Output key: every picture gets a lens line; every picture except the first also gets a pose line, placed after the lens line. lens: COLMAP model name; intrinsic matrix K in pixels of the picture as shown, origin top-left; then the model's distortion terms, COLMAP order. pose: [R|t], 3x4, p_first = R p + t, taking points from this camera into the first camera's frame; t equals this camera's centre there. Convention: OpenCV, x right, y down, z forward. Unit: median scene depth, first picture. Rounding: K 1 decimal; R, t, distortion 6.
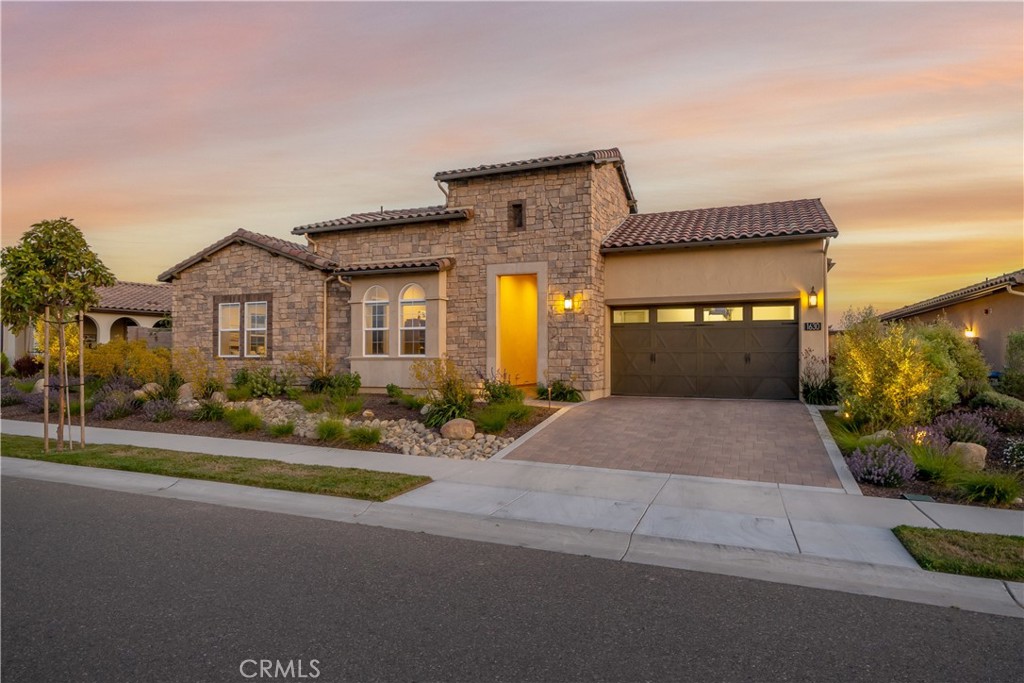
lens RADIAL K [[553.4, 0, 526.0], [0, 553.4, 350.4], [0, 0, 1]] dist [0.002518, 0.001468]
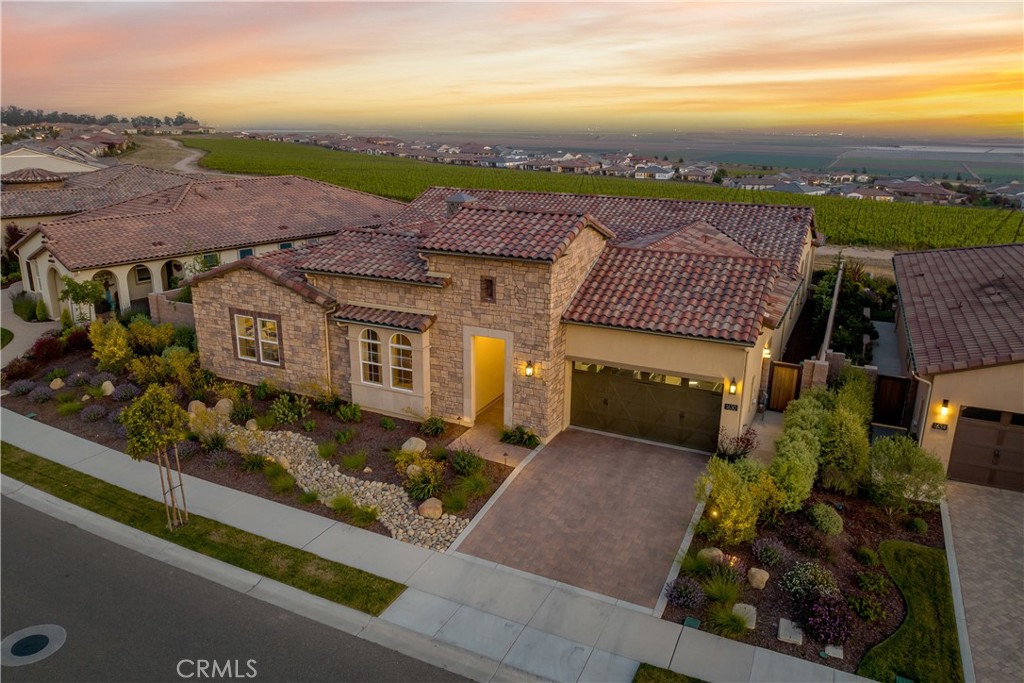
lens RADIAL K [[699.6, 0, 510.3], [0, 699.6, 341.5], [0, 0, 1]] dist [-0.016476, -0.003517]
pose [[0.996240, 0.043053, -0.075177, 0.134895], [-0.017042, 0.948211, 0.317183, -0.572542], [0.084940, -0.314710, 0.945380, -0.367204]]
